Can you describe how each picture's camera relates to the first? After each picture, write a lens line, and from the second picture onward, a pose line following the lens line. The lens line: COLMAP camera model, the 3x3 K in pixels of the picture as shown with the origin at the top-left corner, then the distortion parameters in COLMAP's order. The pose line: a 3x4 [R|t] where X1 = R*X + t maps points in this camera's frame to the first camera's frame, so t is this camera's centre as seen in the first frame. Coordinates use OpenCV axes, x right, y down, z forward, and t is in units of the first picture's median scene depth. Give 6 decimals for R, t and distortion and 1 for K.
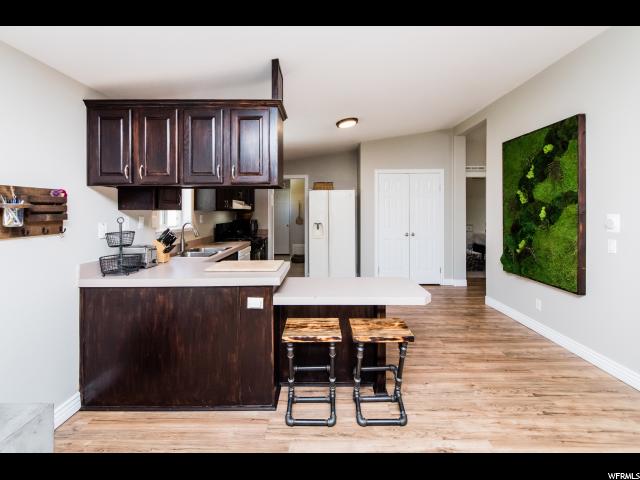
lens RADIAL K [[274.2, 0, 312.9], [0, 274.2, 211.7], [0, 0, 1]] dist [0.006627, -0.000025]
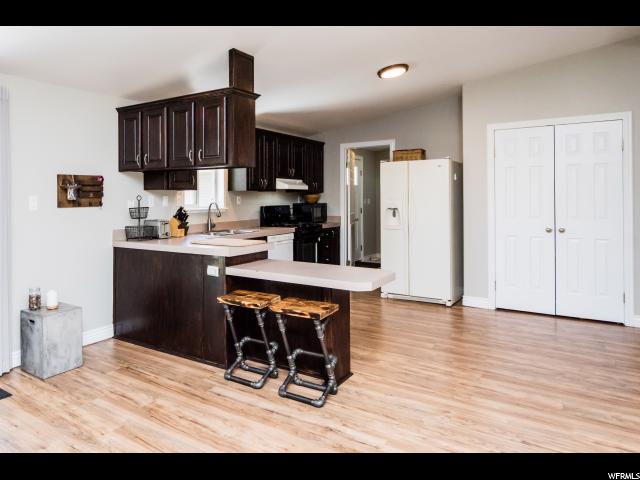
lens RADIAL K [[427.1, 0, 242.7], [0, 427.1, 197.2], [0, 0, 1]] dist [0.038699, -0.005758]
pose [[0.811786, -0.002923, -0.583947, 0.793874], [0.003967, 0.999992, 0.000510, 0.026043], [0.583941, -0.002730, 0.811791, -0.305851]]
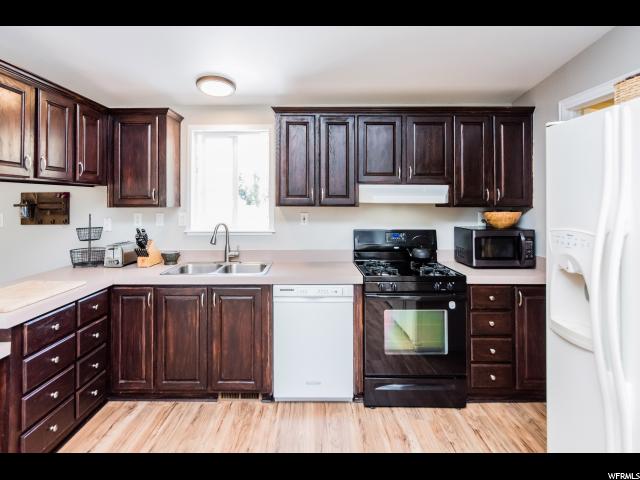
lens RADIAL K [[290.4, 0, 303.4], [0, 290.4, 195.8], [0, 0, 1]] dist [0.000009, -0.000242]
pose [[0.070057, -0.006431, -0.997522, 0.477615], [0.000809, 0.999979, -0.006390, -0.041054], [0.997543, -0.000359, 0.070061, 1.649690]]
